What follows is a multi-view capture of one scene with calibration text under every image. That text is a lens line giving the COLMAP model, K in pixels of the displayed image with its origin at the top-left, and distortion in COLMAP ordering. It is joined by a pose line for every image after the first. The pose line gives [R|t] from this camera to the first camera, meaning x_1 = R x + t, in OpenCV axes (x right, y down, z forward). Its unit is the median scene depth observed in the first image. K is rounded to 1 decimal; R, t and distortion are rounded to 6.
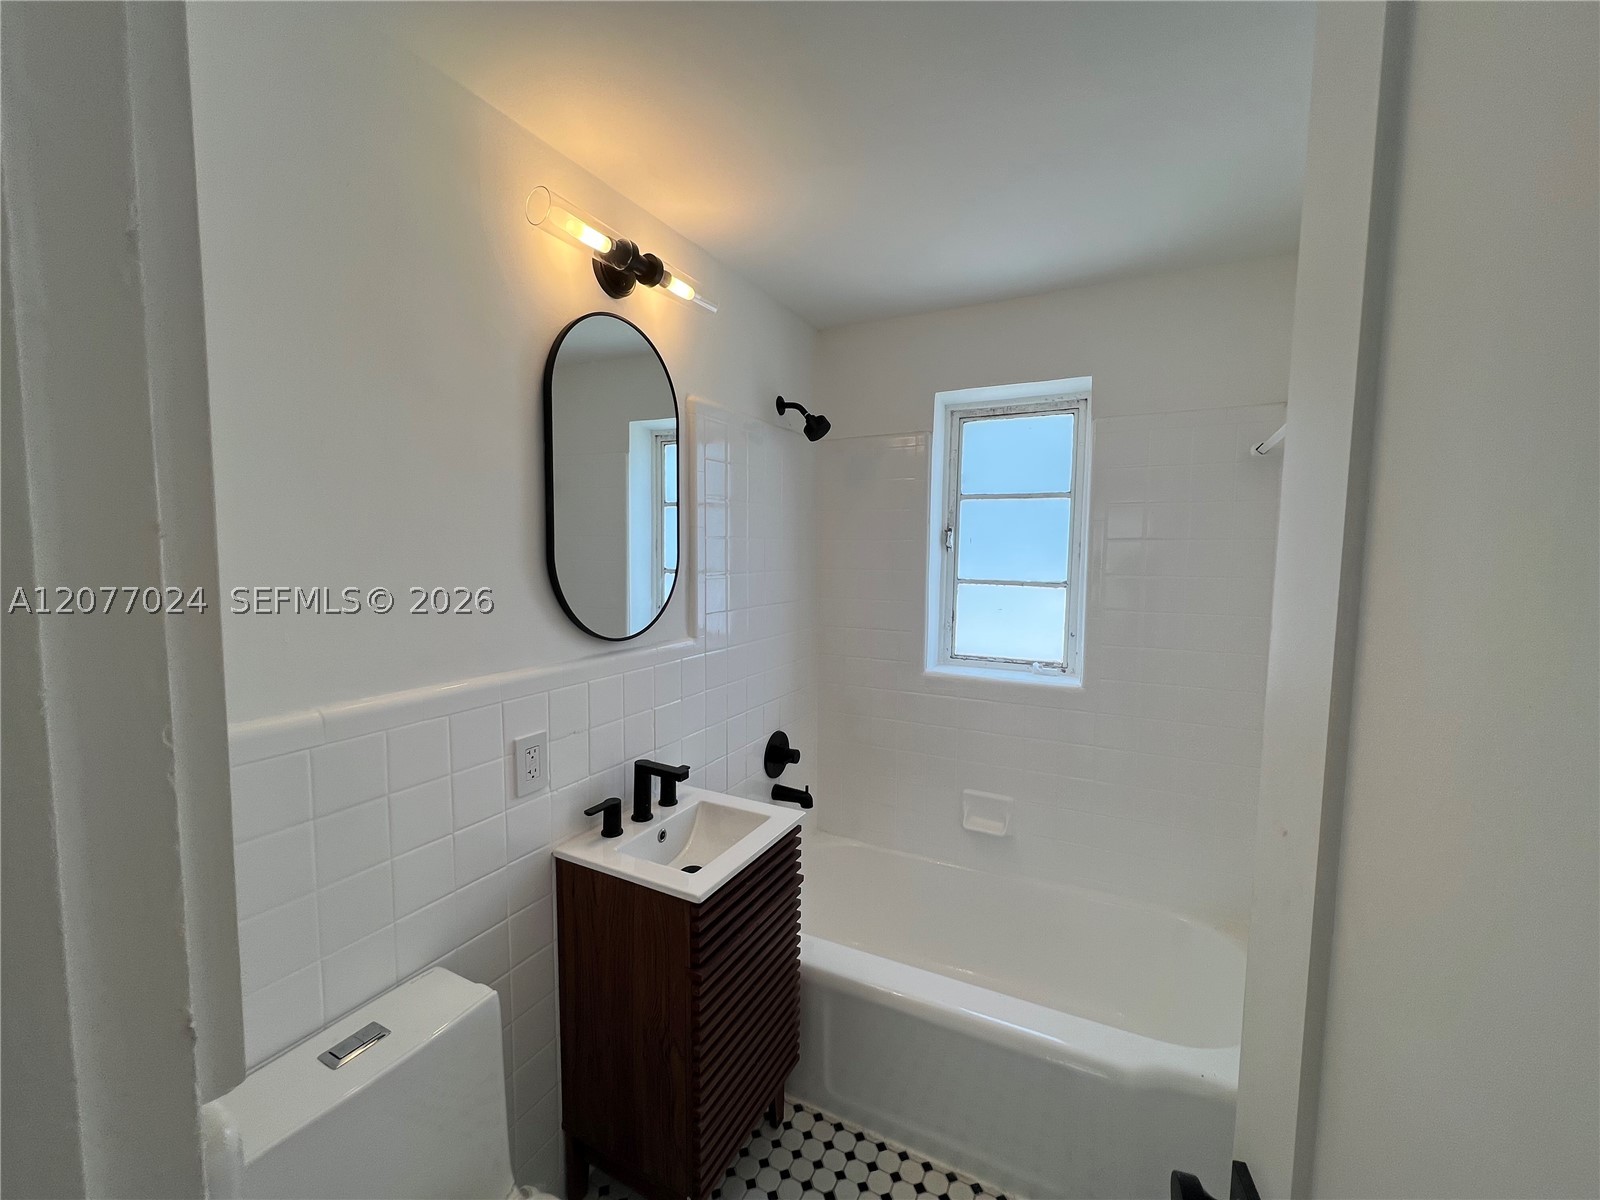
lens RADIAL K [[640.6, 0, 807.0], [0, 640.6, 600.0], [0, 0, 1]] dist [0.000855, -0.000194]
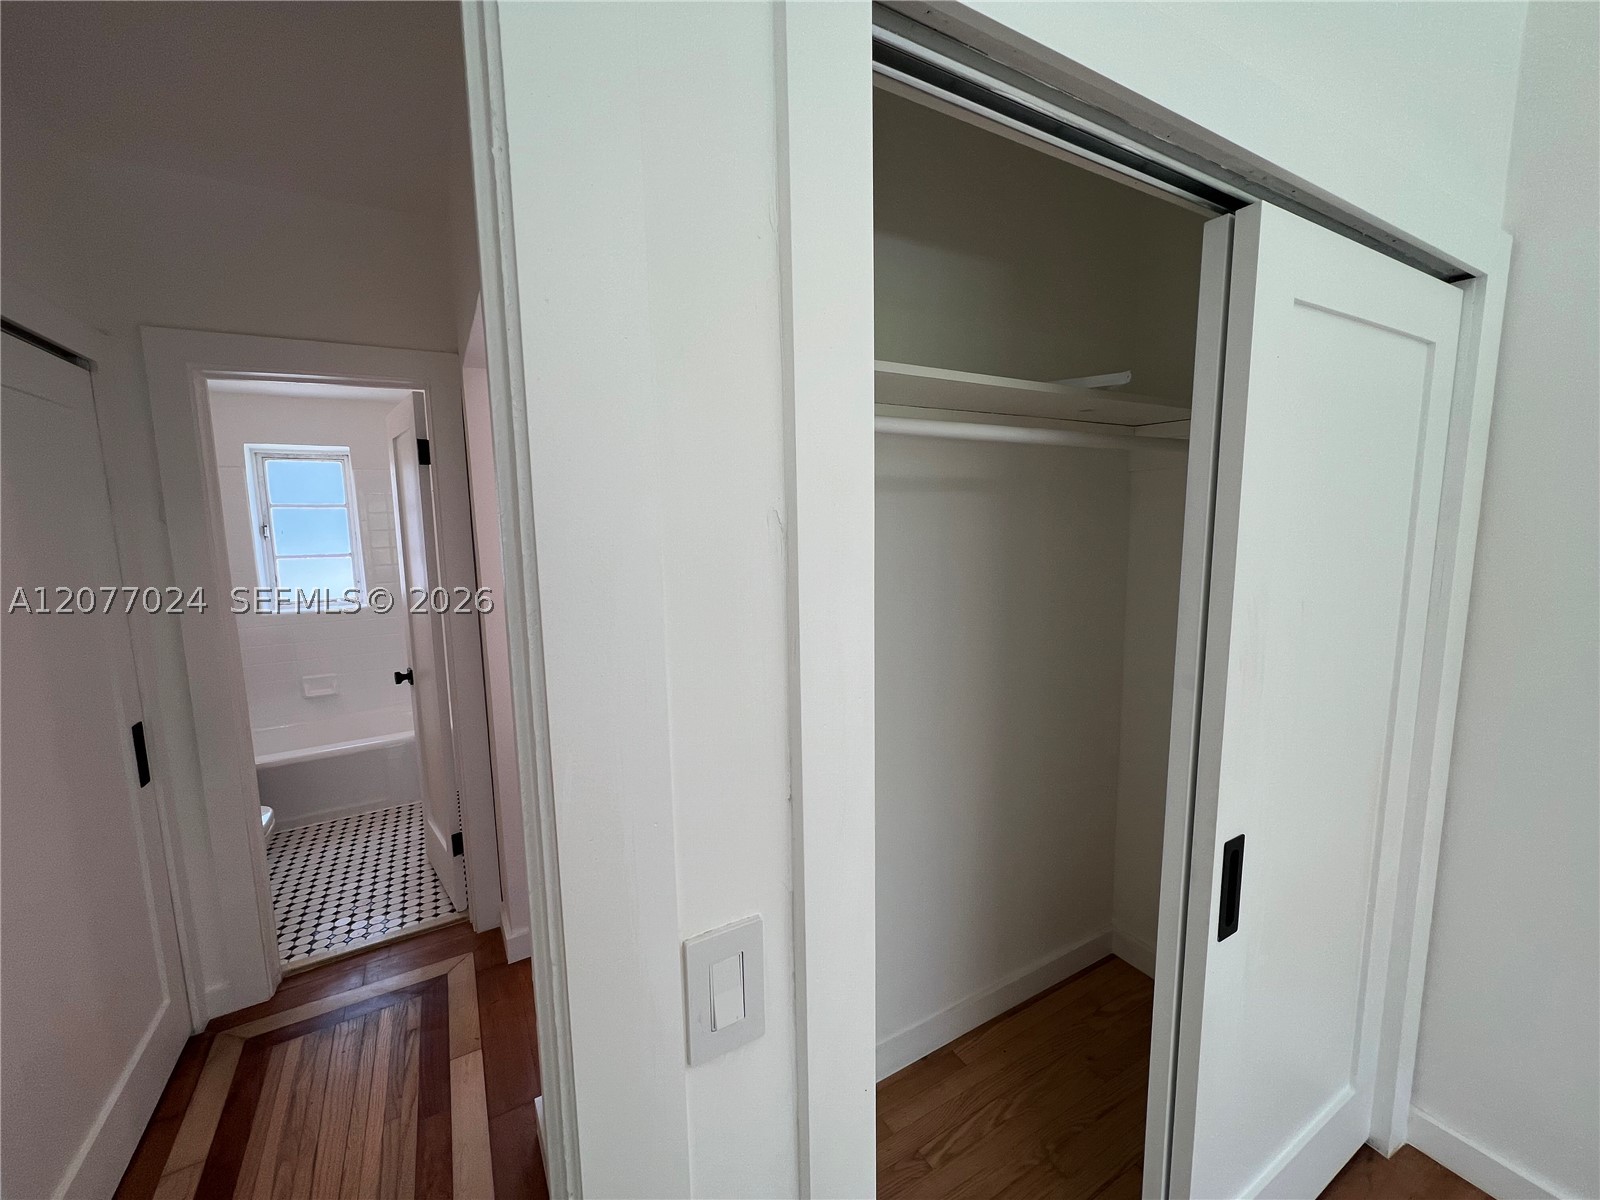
lens RADIAL K [[640.6, 0, 798.7], [0, 640.6, 598.1], [0, 0, 1]] dist [-0.003511, 0.001377]
pose [[0.548201, -0.124347, 0.827051, -0.419713], [0.093976, 0.991781, 0.086823, 0.060344], [-0.831050, 0.030127, 0.555381, -1.073193]]
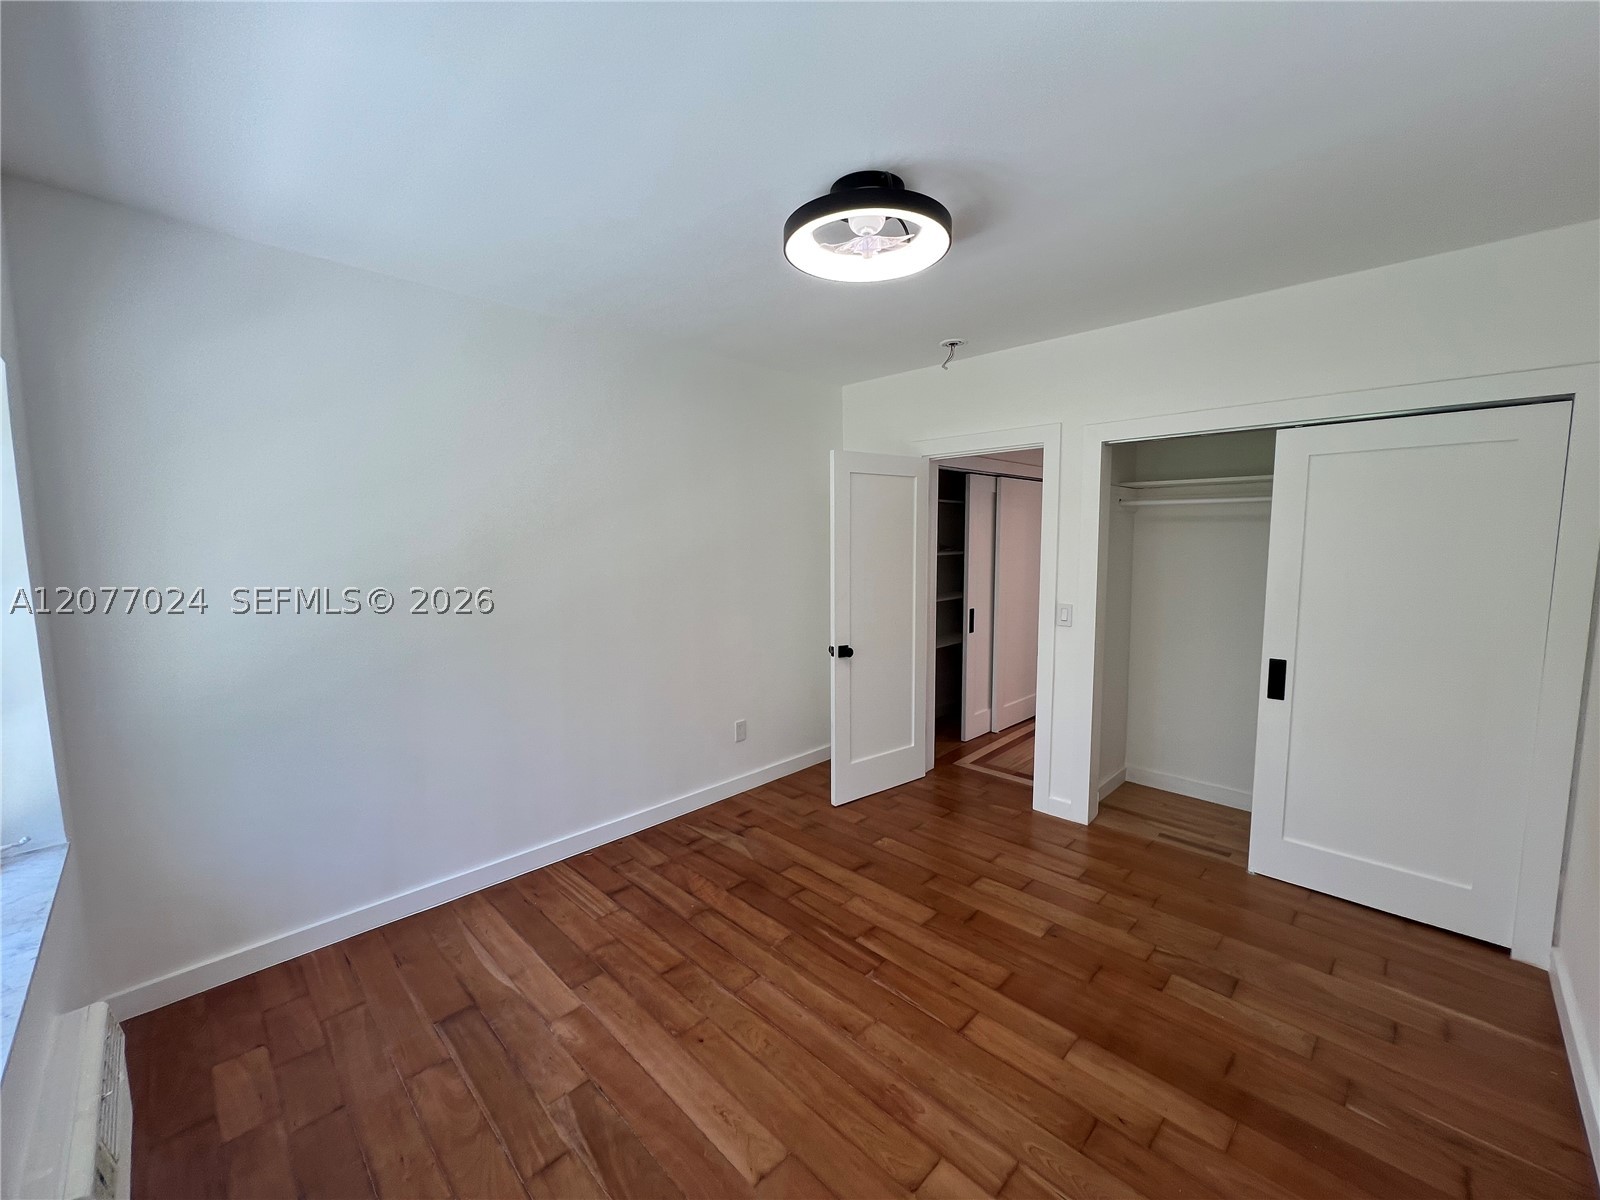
lens RADIAL K [[640.6, 0, 802.3], [0, 640.6, 600.1], [0, 0, 1]] dist [0.000855, -0.000194]
pose [[0.950805, 0.013028, -0.309515, -0.362718], [-0.007892, 0.999810, 0.017842, 0.180704], [0.309688, -0.014522, 0.950727, -2.542106]]
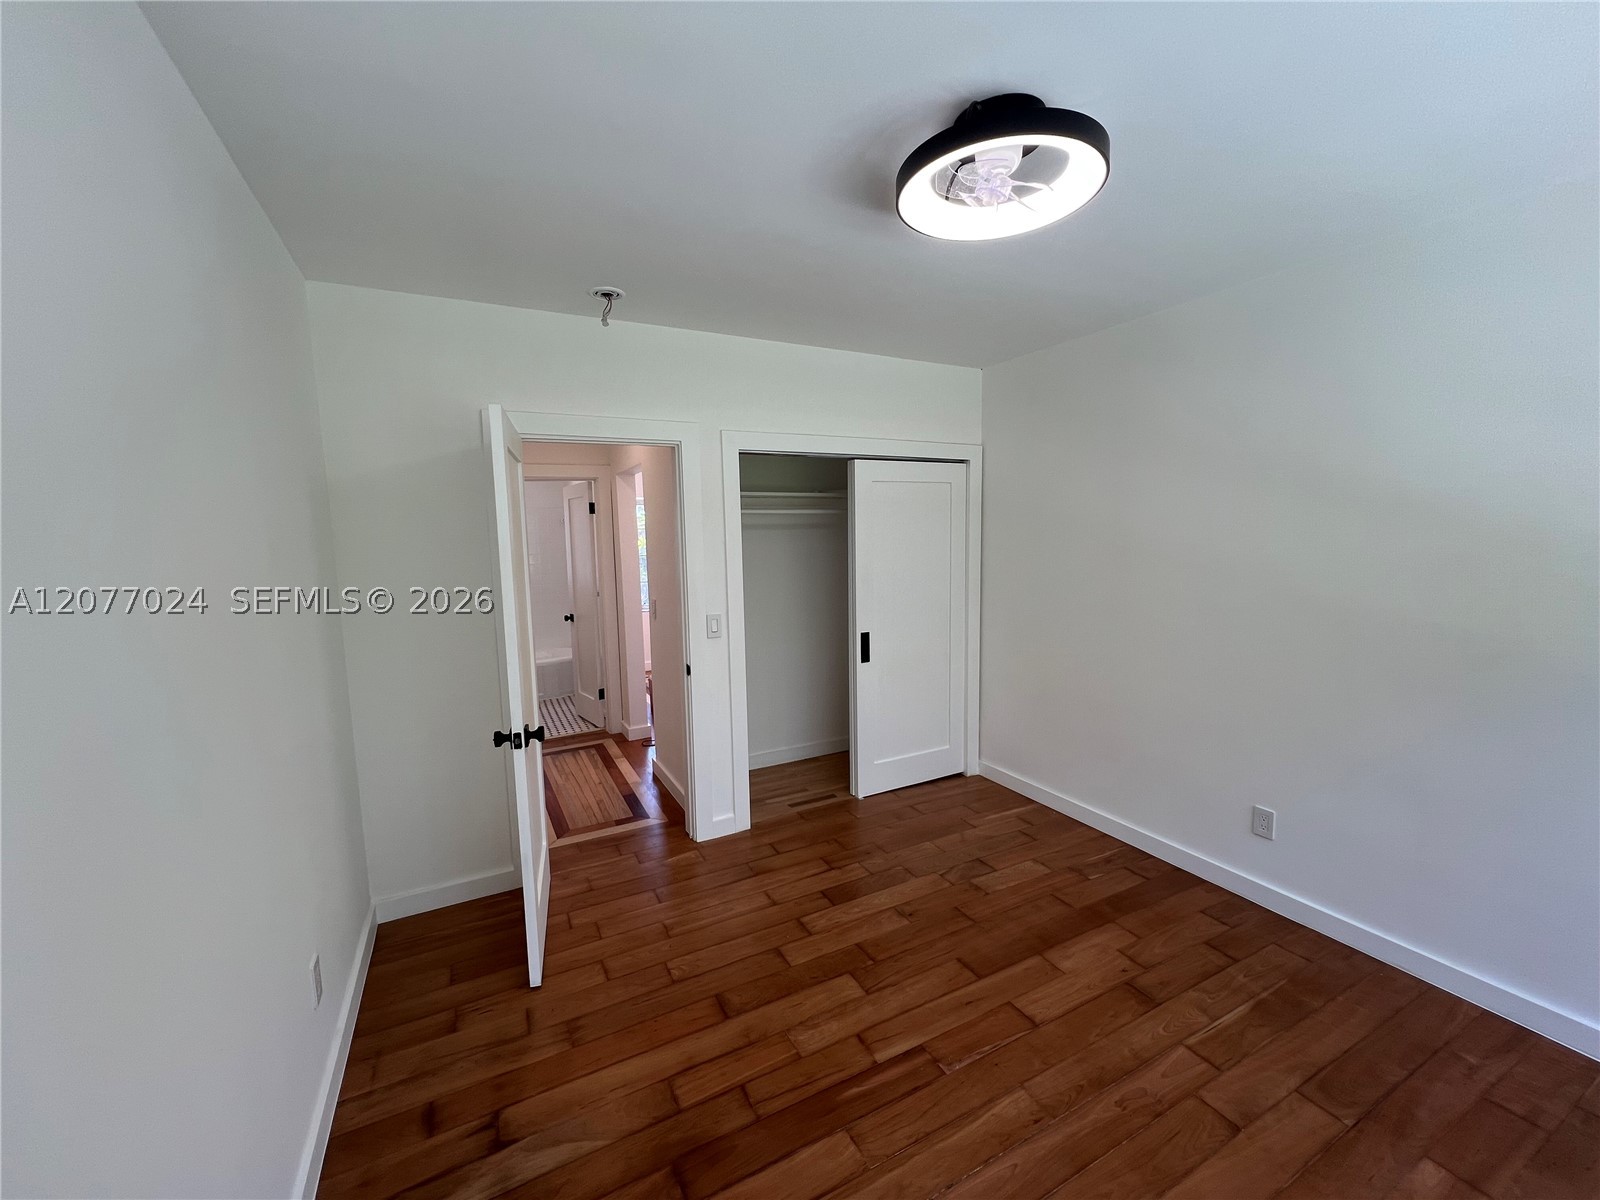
lens RADIAL K [[640.6, 0, 799.7], [0, 640.6, 604.7], [0, 0, 1]] dist [-0.003511, 0.001377]
pose [[0.582808, -0.113539, 0.804639, -1.292631], [0.093994, 0.992964, 0.072032, 0.103041], [-0.807156, 0.033651, 0.589379, -1.913993]]
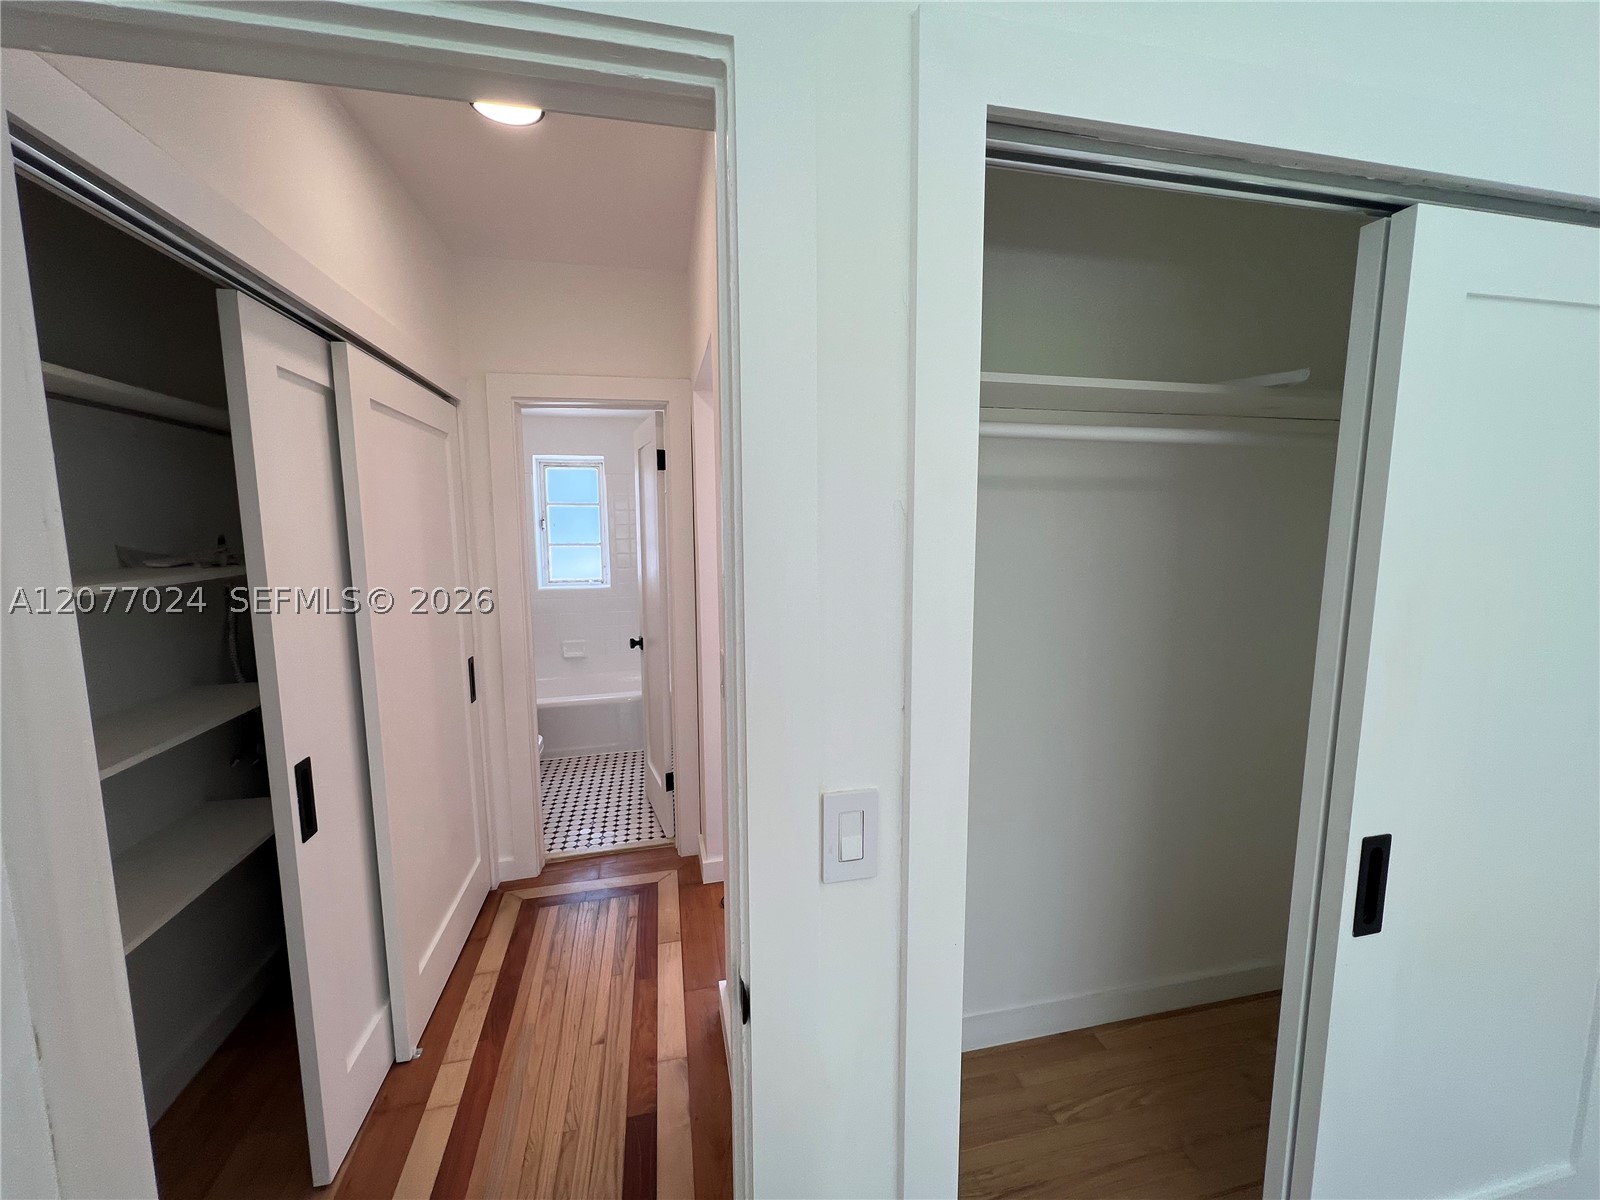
lens RADIAL K [[640.6, 0, 796.4], [0, 640.6, 598.6], [0, 0, 1]] dist [0.000855, -0.000194]
pose [[0.773047, -0.089730, 0.627971, -0.486796], [0.066944, 0.995957, 0.059902, 0.076322], [-0.630807, -0.004268, 0.775928, -1.168309]]
